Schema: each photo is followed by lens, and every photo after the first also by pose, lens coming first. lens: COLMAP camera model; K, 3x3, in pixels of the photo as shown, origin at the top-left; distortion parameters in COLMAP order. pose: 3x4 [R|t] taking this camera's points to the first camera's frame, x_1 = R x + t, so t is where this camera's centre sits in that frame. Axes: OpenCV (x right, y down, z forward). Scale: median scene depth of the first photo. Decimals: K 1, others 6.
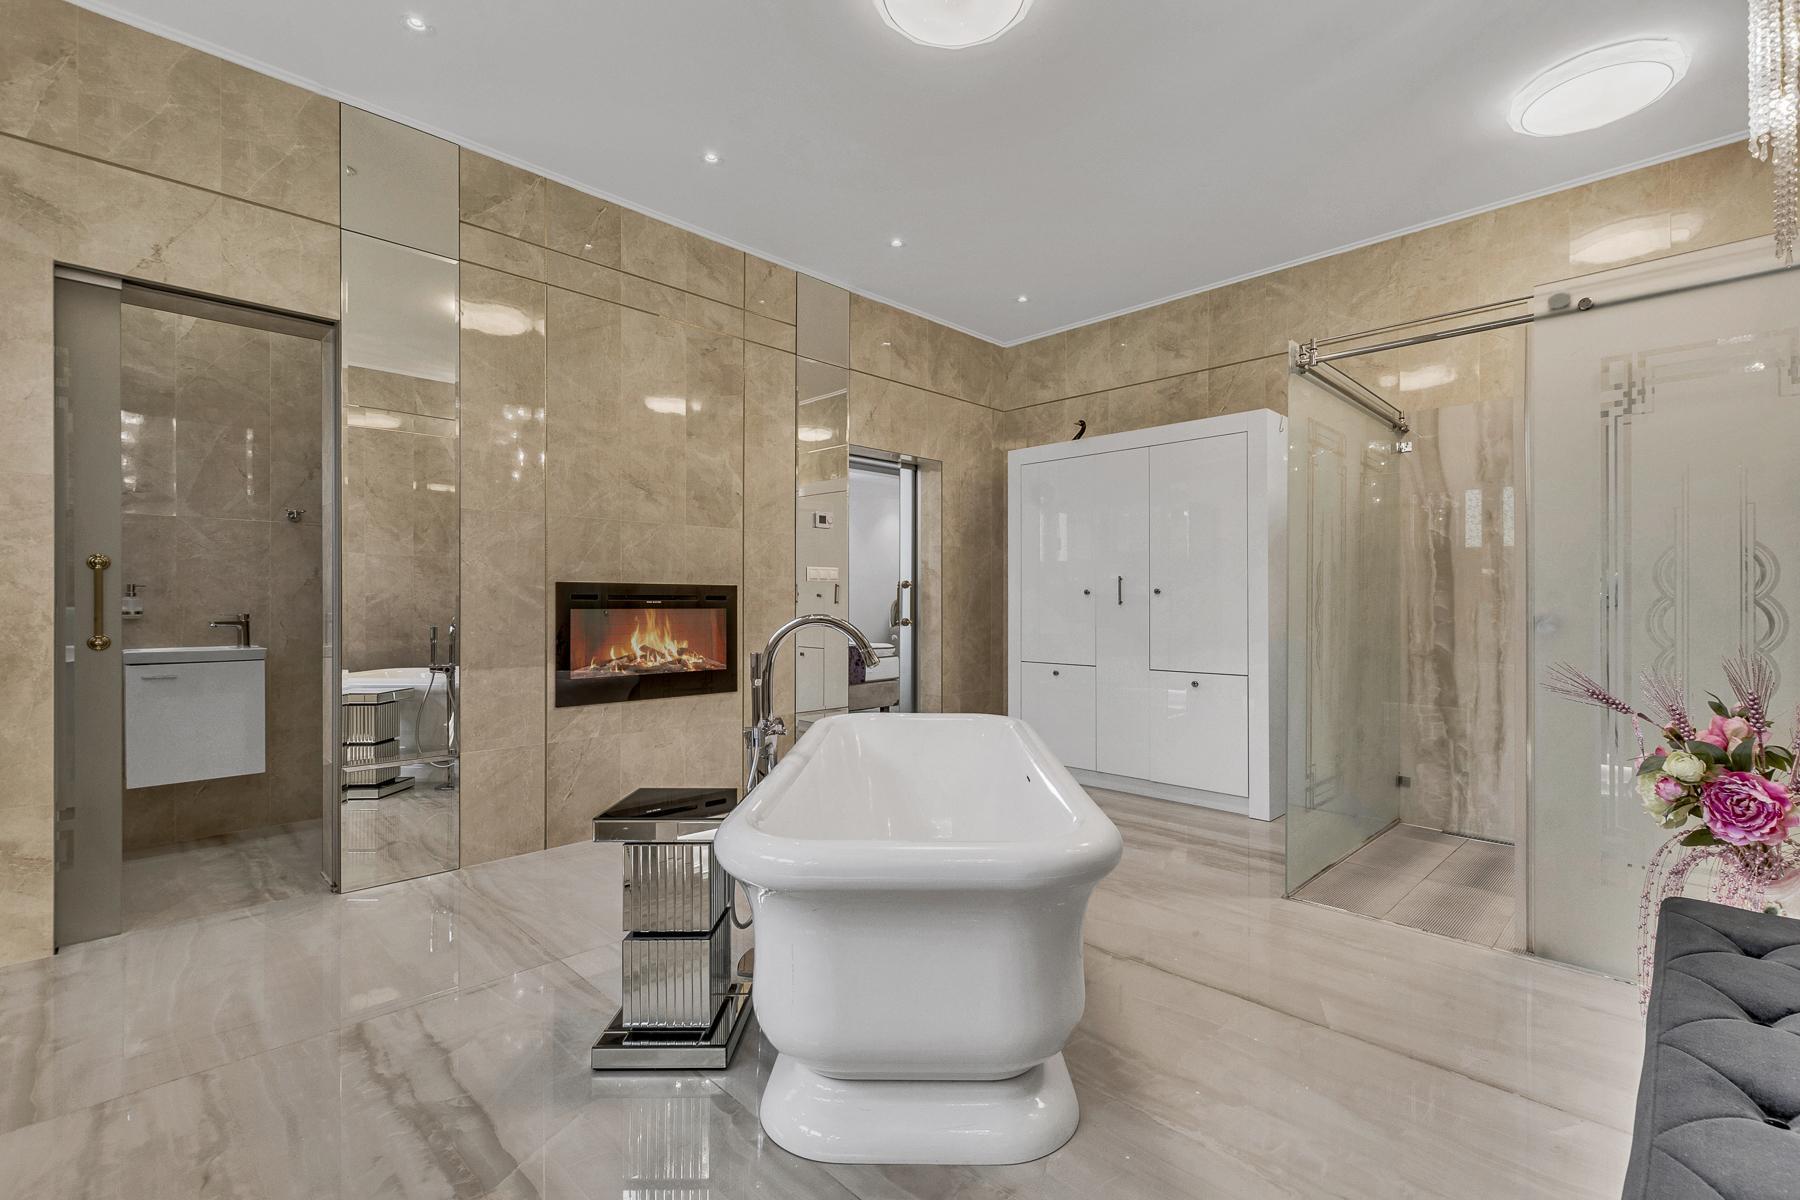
lens RADIAL K [[821.8, 0, 904.0], [0, 821.8, 598.6], [0, 0, 1]] dist [-0.000375, 0.000186]
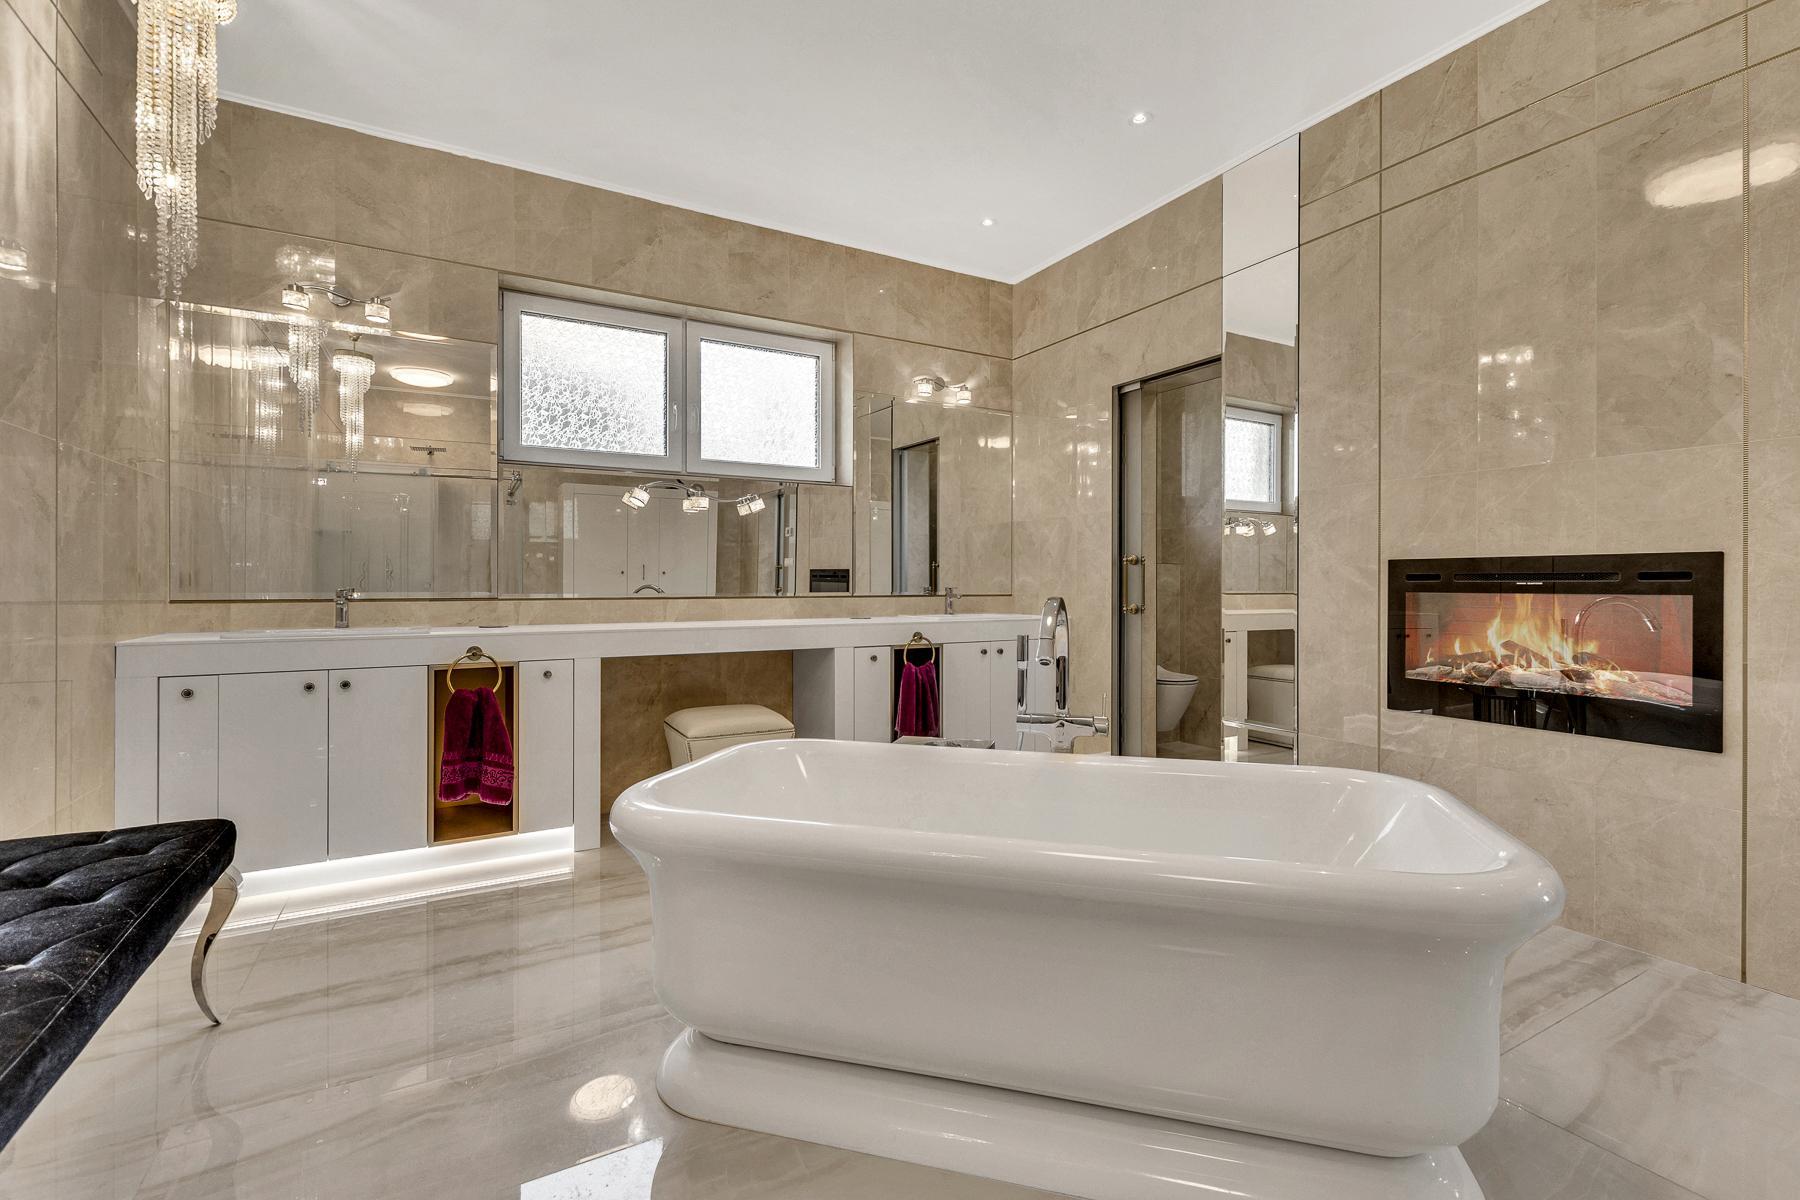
lens RADIAL K [[821.8, 0, 904.0], [0, 821.8, 598.6], [0, 0, 1]] dist [-0.000375, 0.000186]
pose [[-0.248569, 0.009580, -0.968567, 0.513532], [0.013216, 0.999892, 0.006498, 0.008094], [0.968524, -0.011186, -0.248669, 0.707588]]
